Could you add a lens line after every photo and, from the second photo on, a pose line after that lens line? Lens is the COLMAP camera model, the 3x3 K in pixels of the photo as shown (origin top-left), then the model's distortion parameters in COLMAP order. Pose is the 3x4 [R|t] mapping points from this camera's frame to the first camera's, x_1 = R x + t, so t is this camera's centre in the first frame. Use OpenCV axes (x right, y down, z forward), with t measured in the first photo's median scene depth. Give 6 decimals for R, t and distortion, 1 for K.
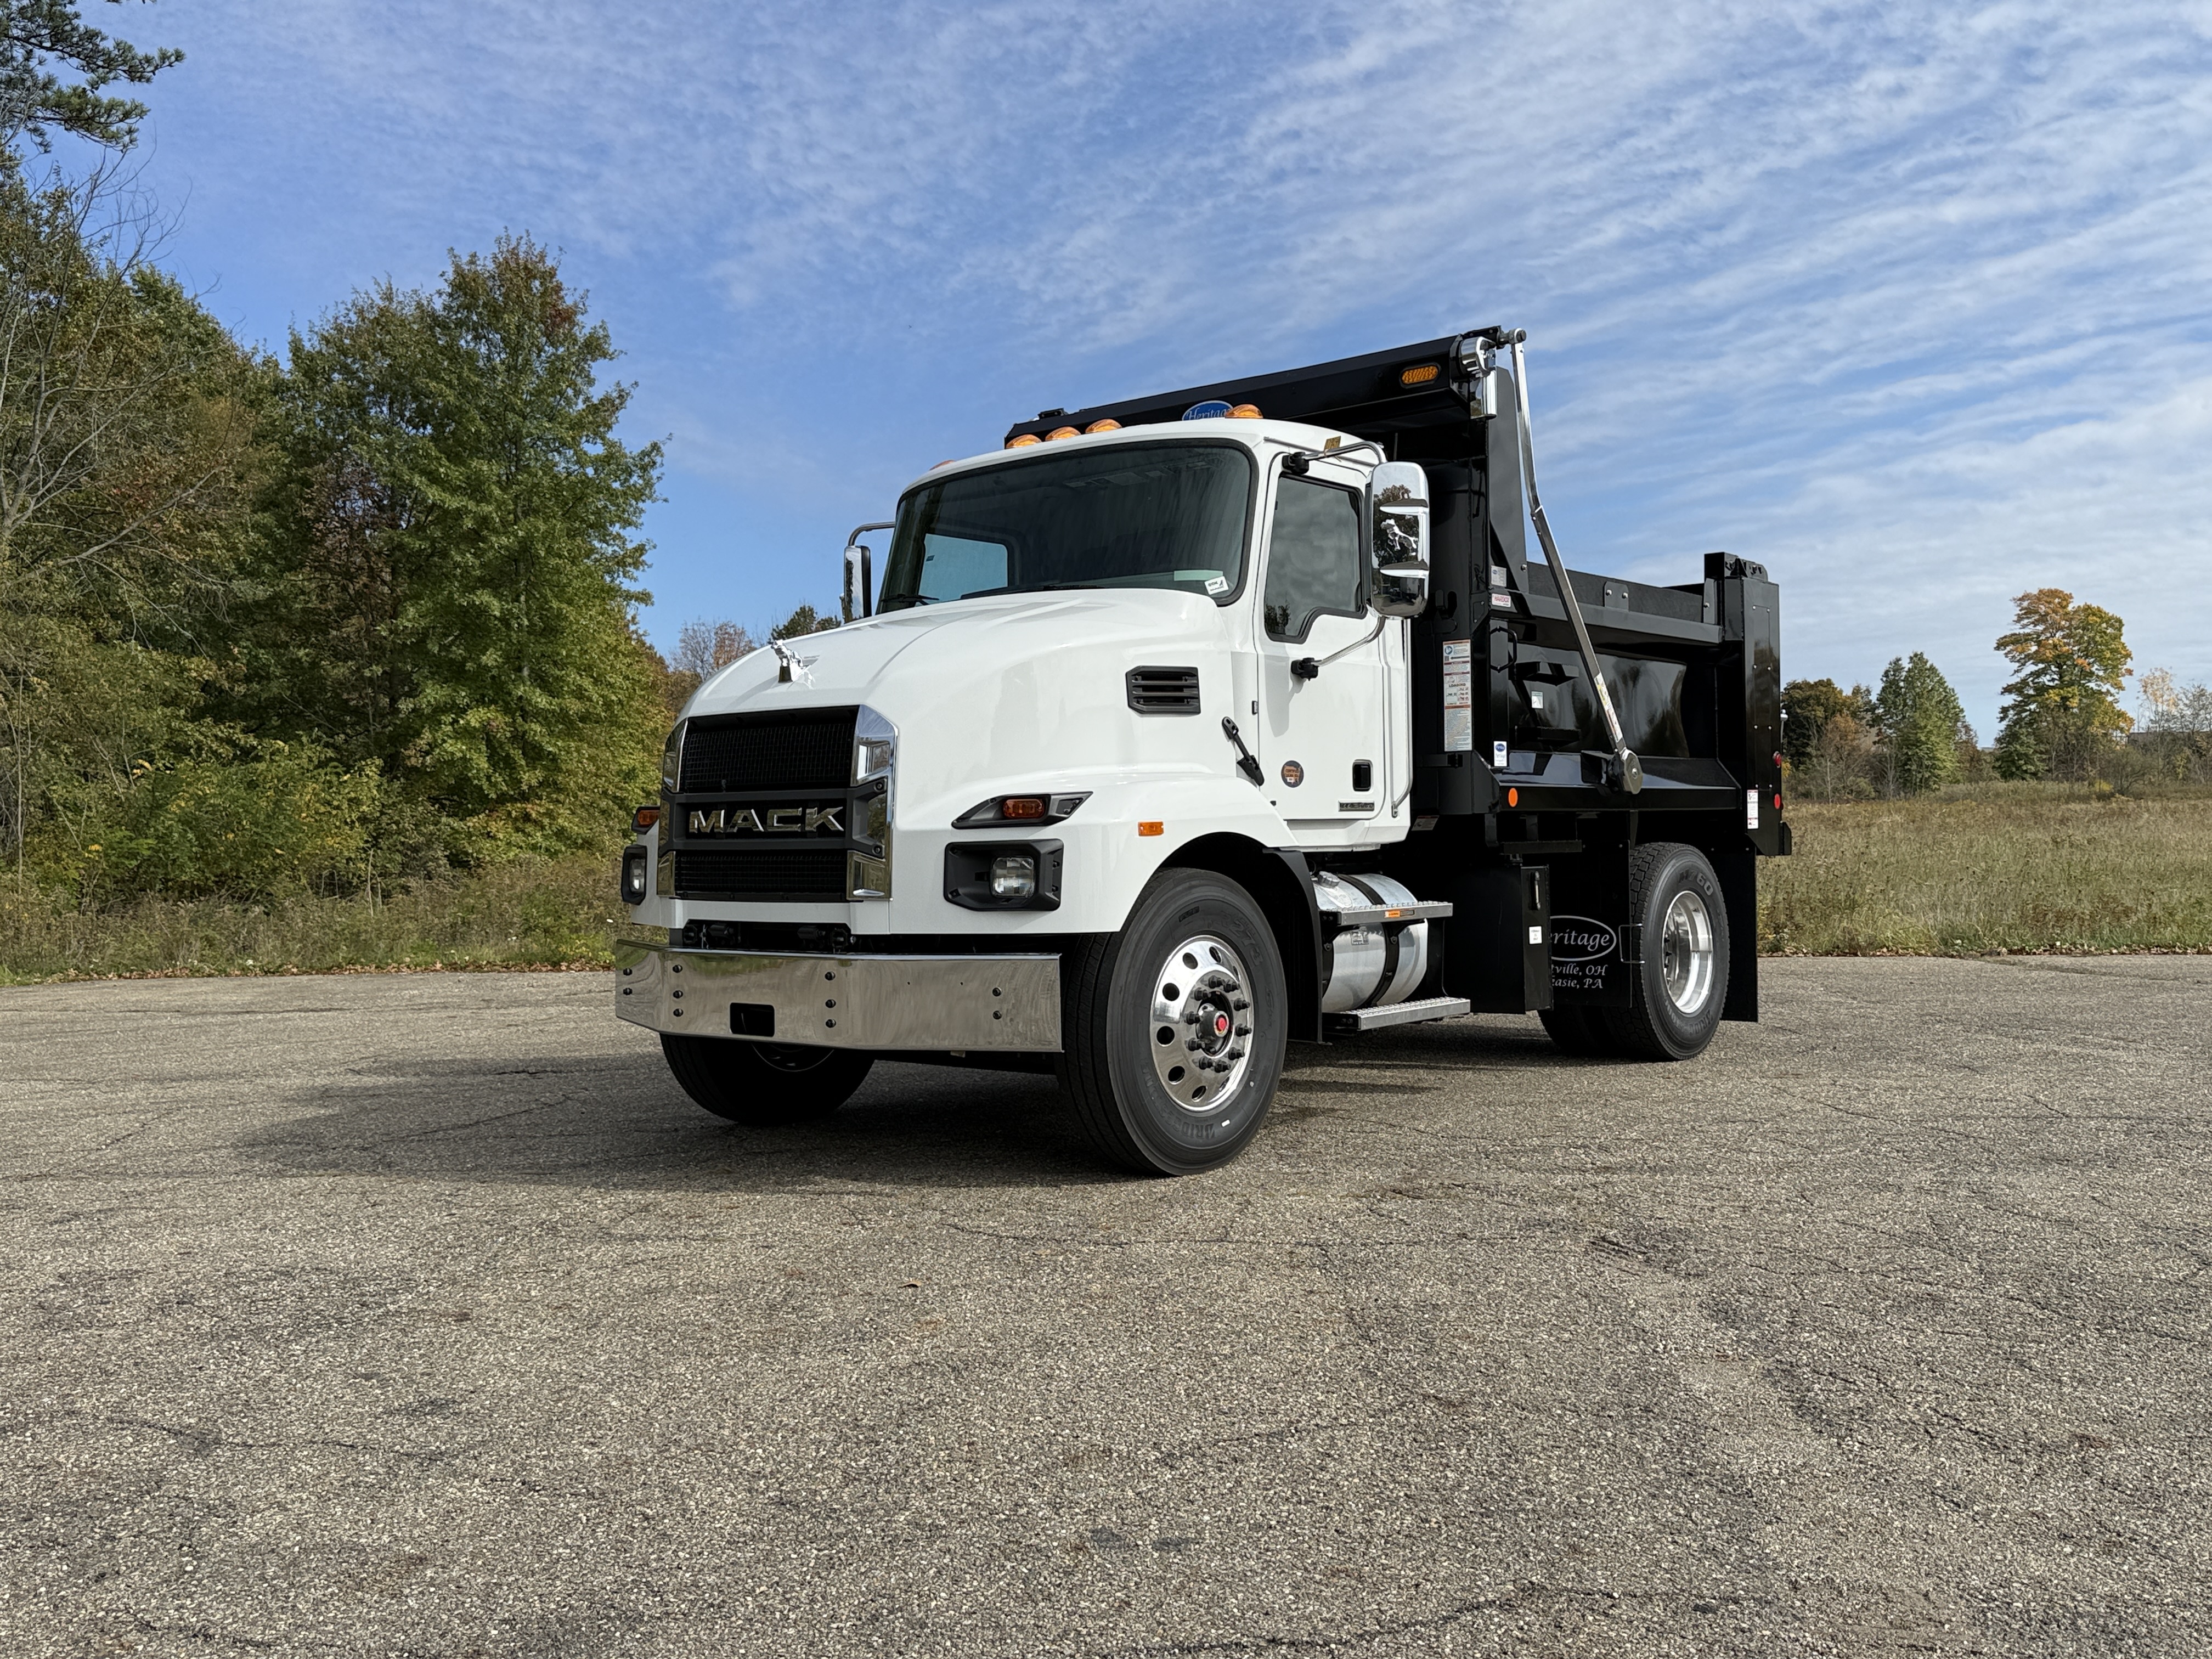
lens RADIAL K [[1937.5, 0, 1100.1], [0, 1937.5, 799.3], [0, 0, 1]] dist [0.136080, -0.235214]
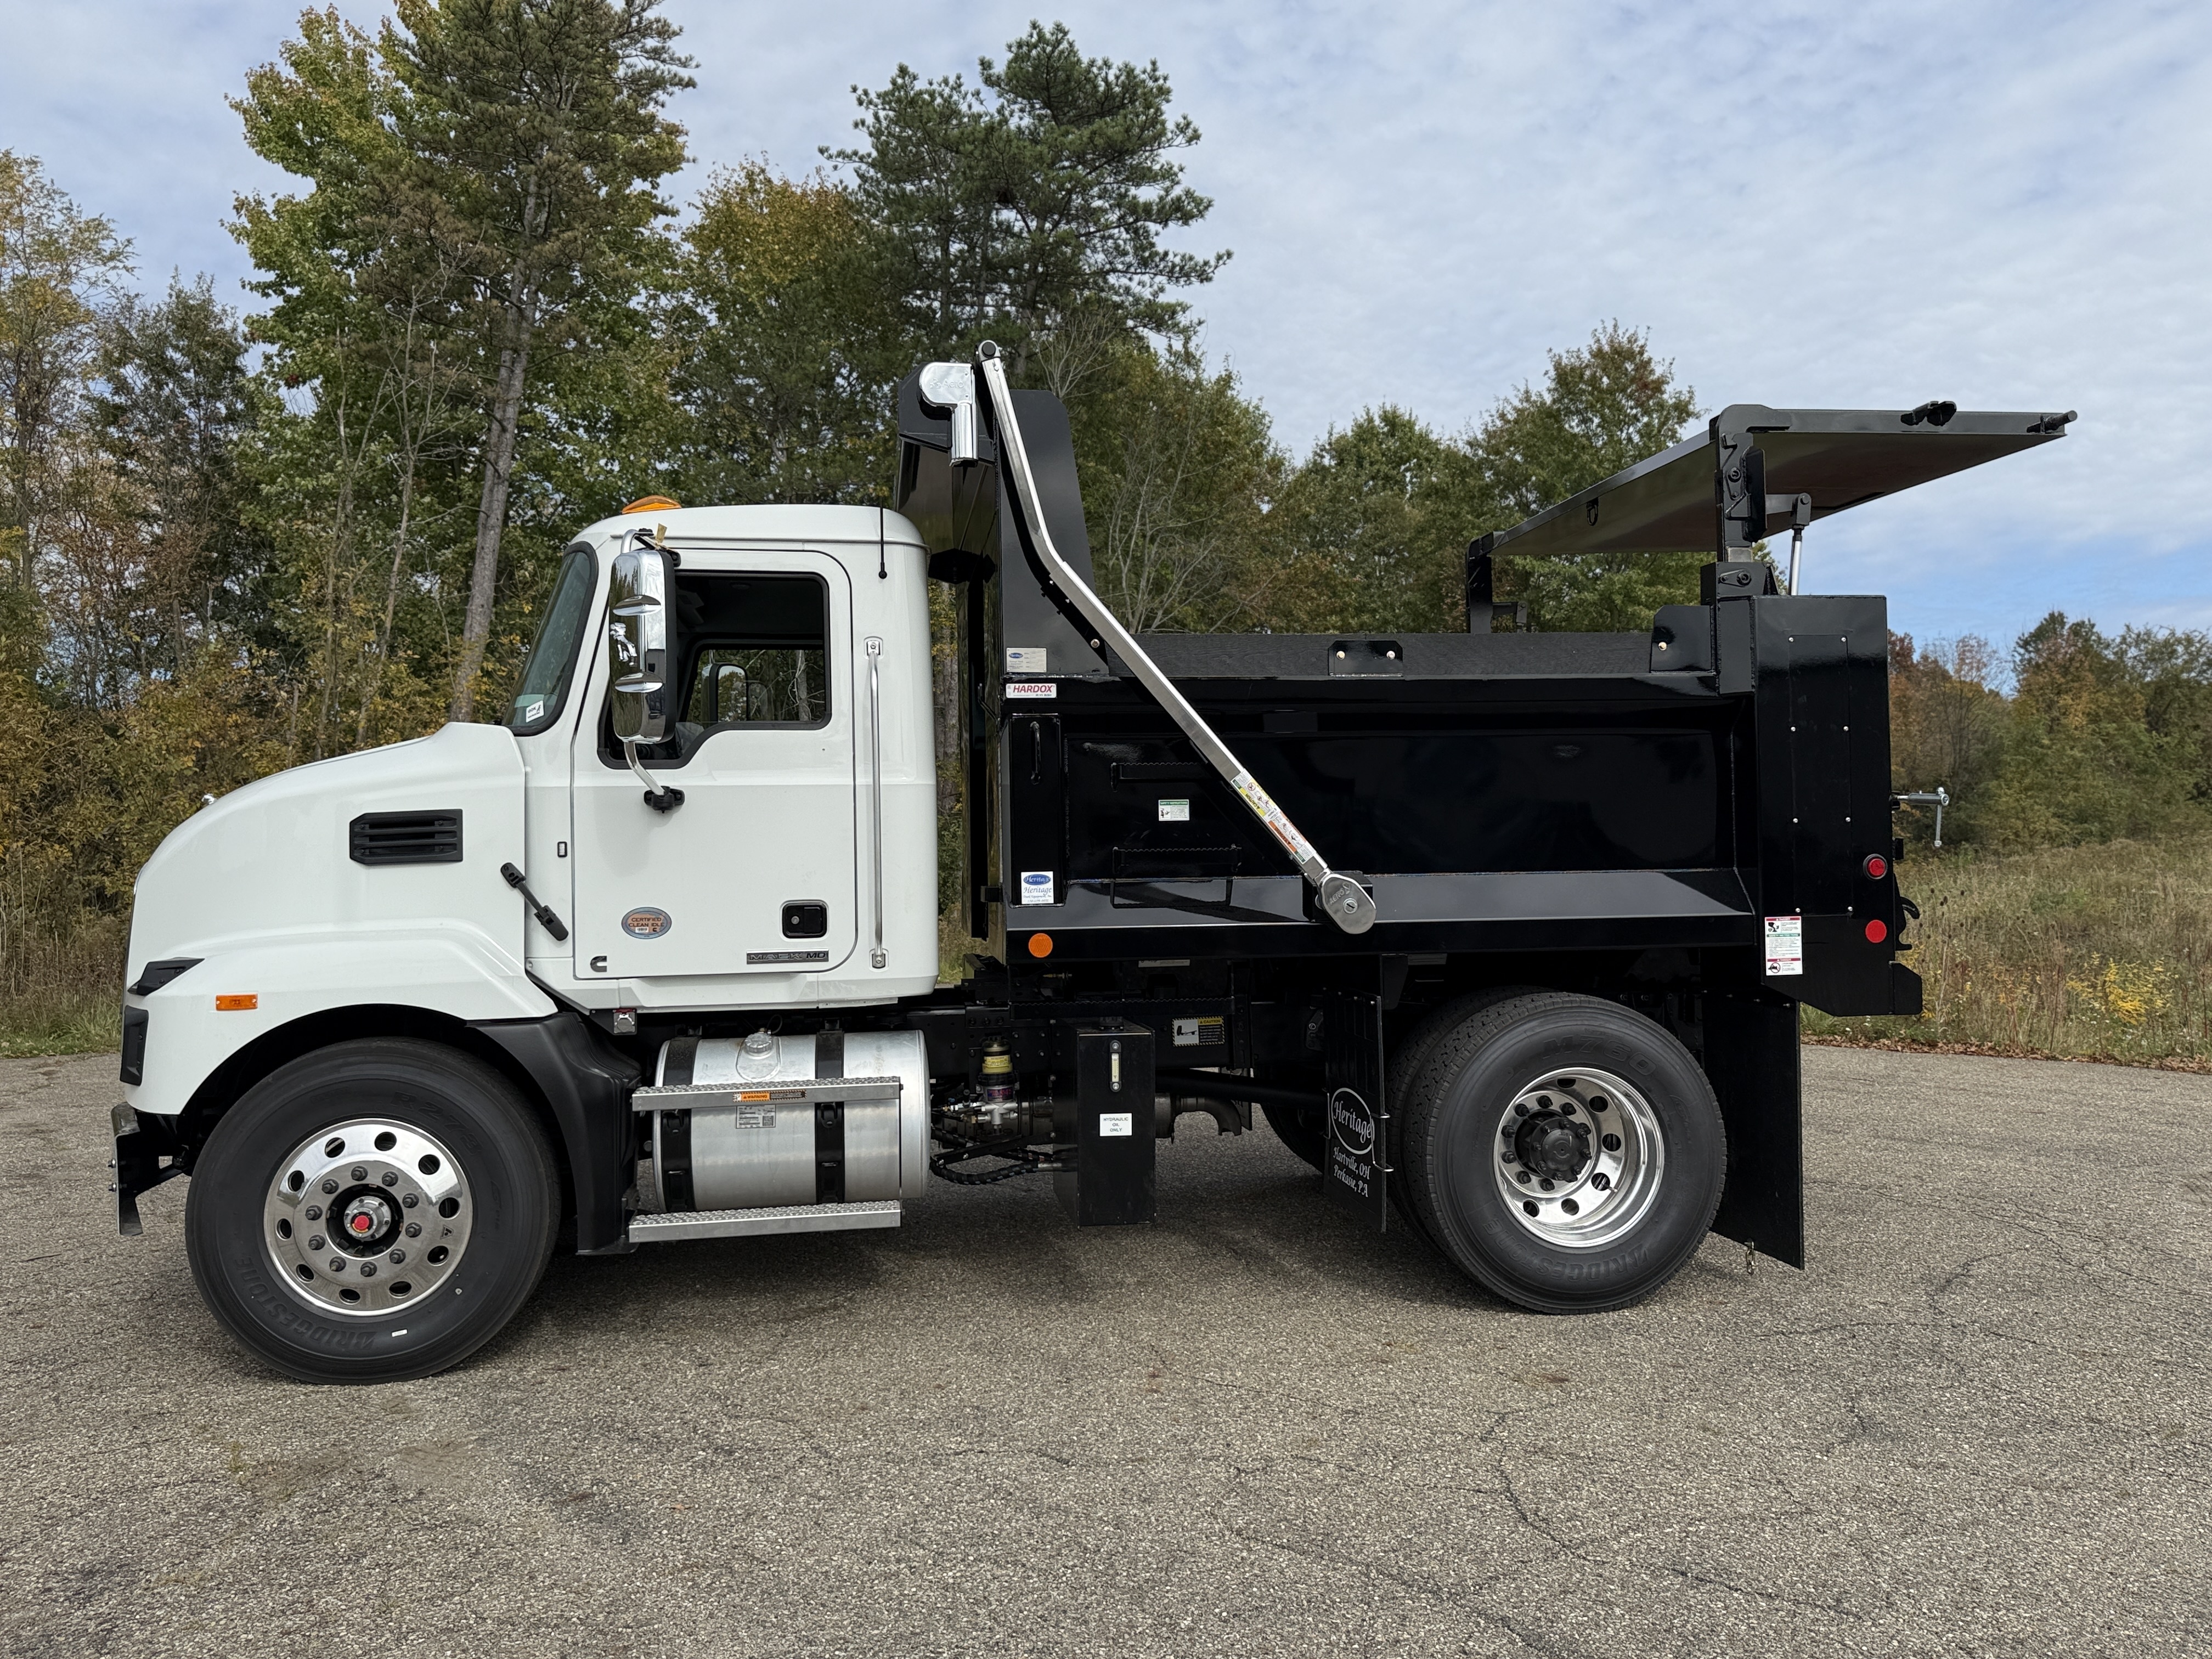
lens RADIAL K [[1629.6, 0, 1123.6], [0, 1629.6, 796.4], [0, 0, 1]] dist [0.116856, -0.196747]
pose [[0.742825, -0.016882, -0.669272, 0.687799], [0.014638, 0.999853, -0.008974, -0.055064], [0.669325, -0.003130, 0.742963, 0.558013]]
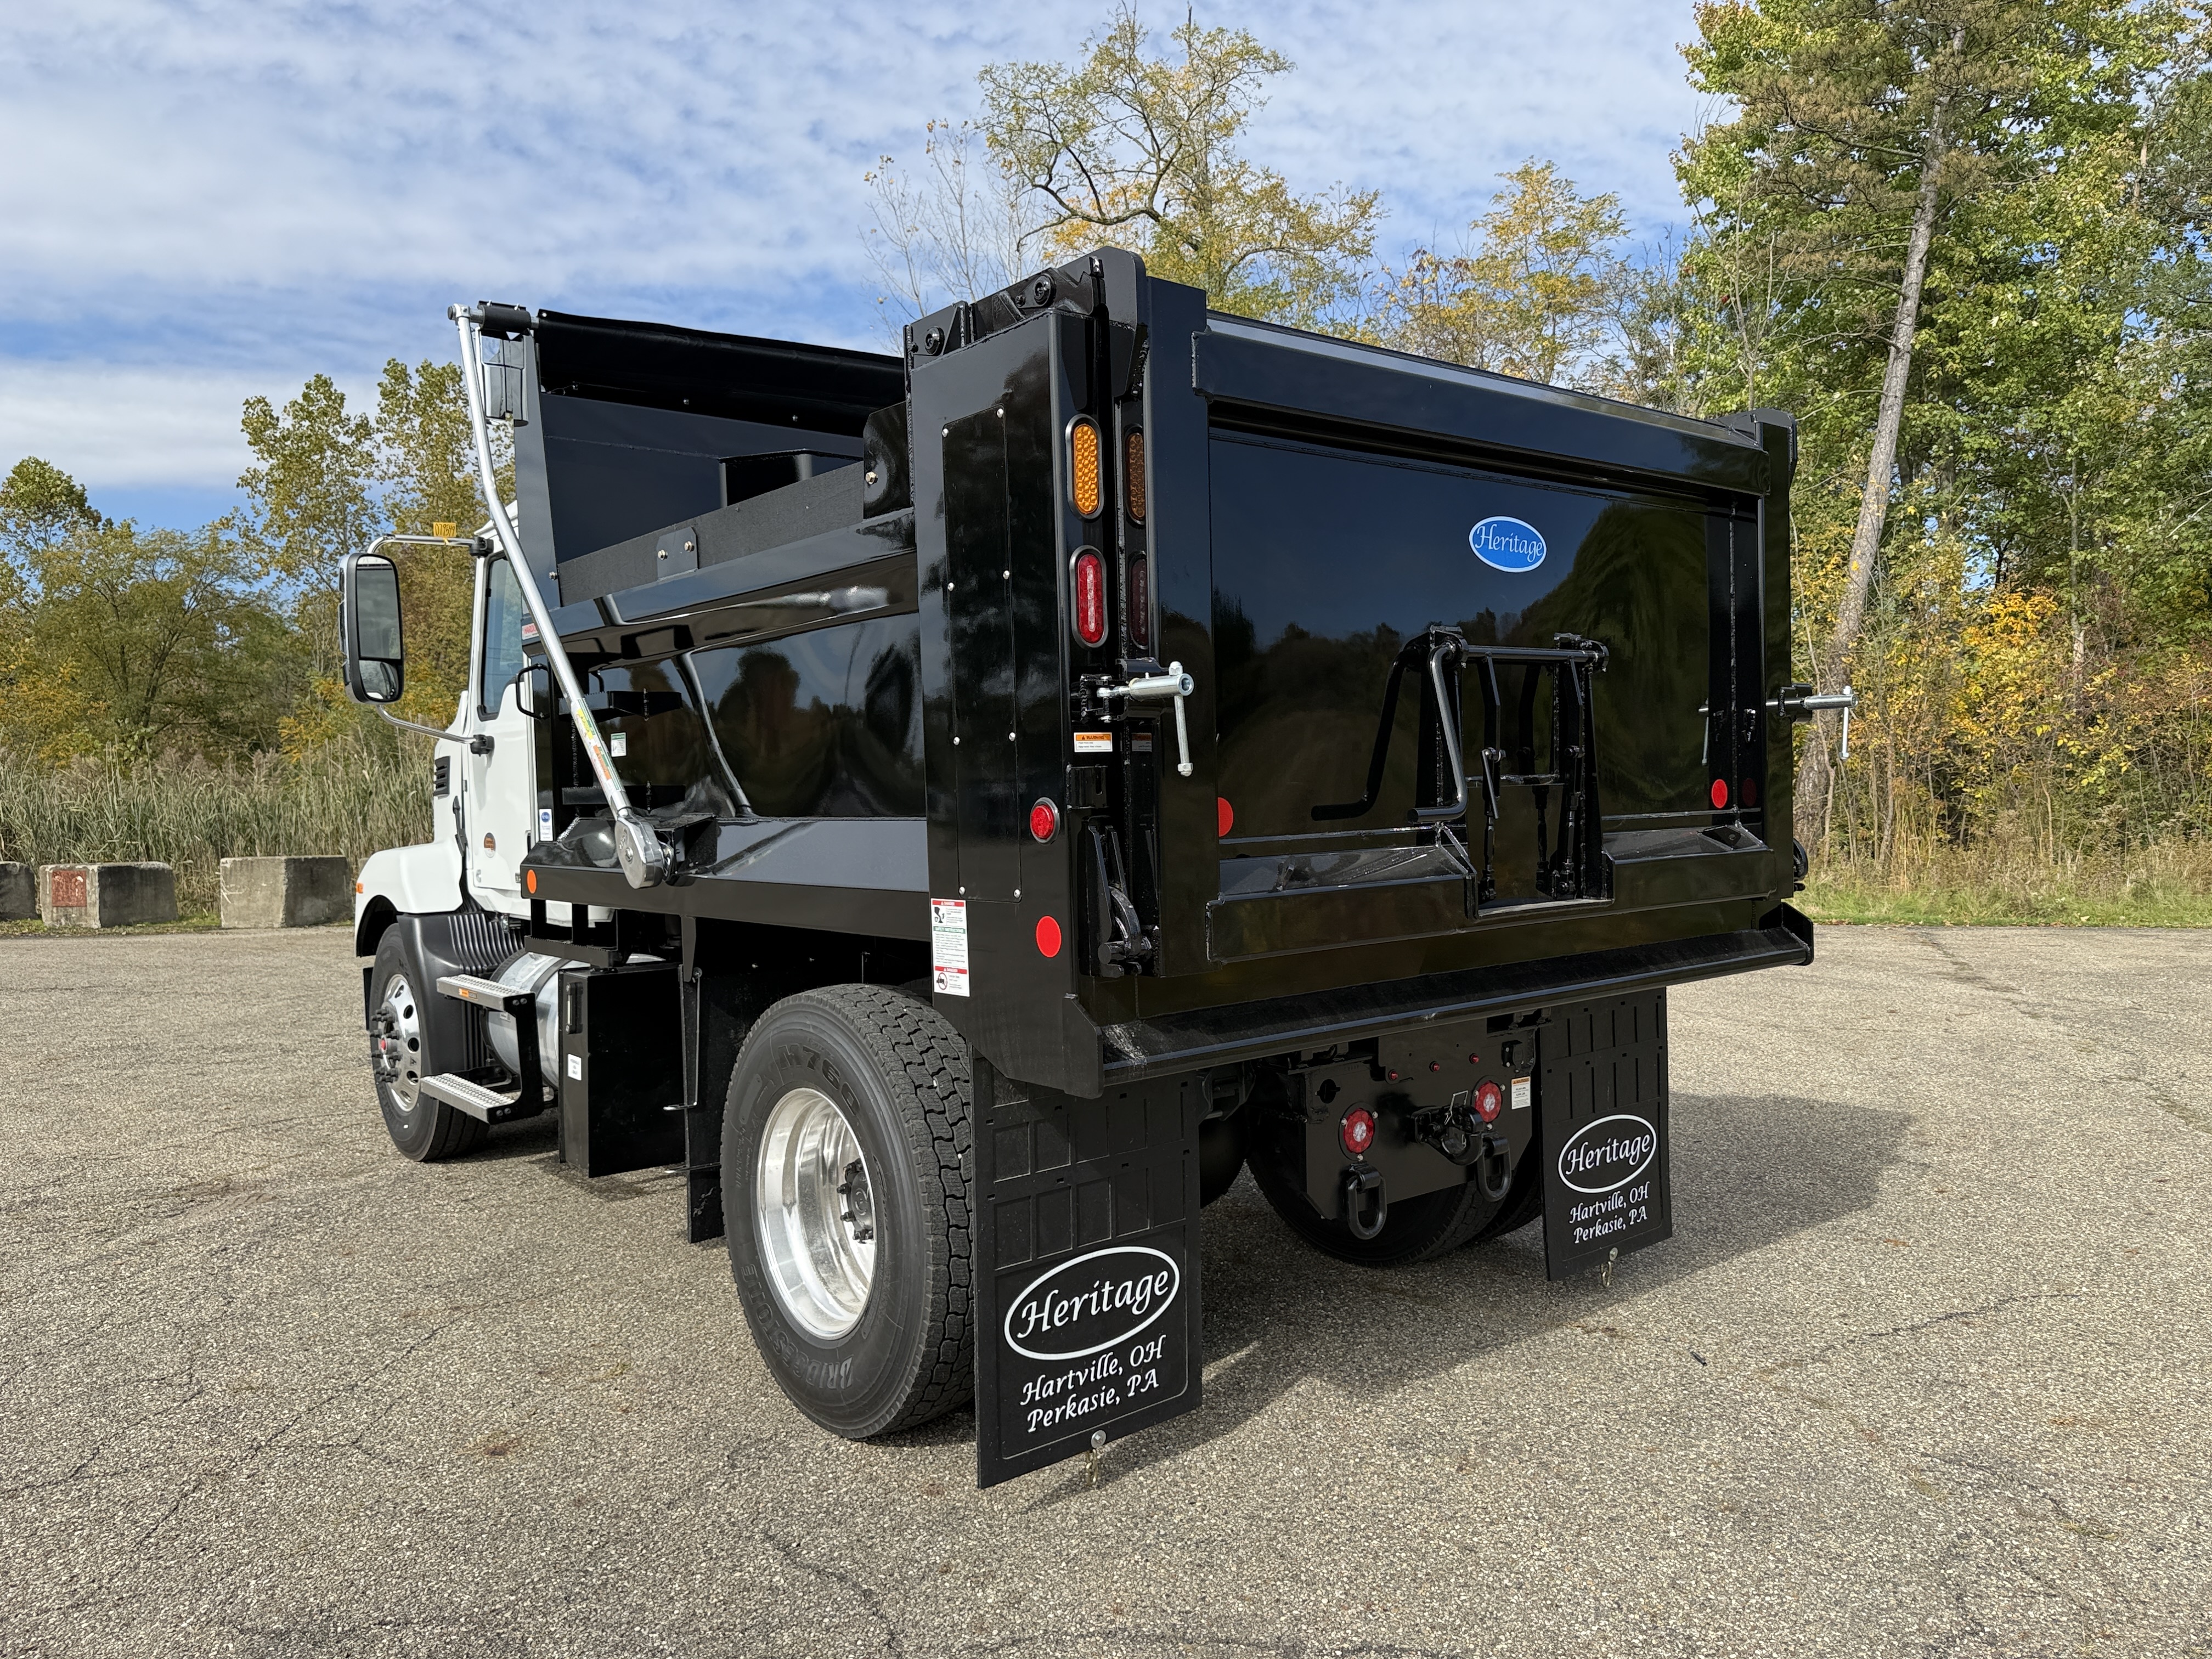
lens RADIAL K [[1575.9, 0, 1121.4], [0, 1575.9, 817.7], [0, 0, 1]] dist [0.083535, -0.142409]
pose [[-0.202421, 0.042896, -0.978359, 0.814209], [0.046061, 0.998352, 0.034243, -0.038816], [0.978215, -0.038133, -0.204063, 1.403655]]
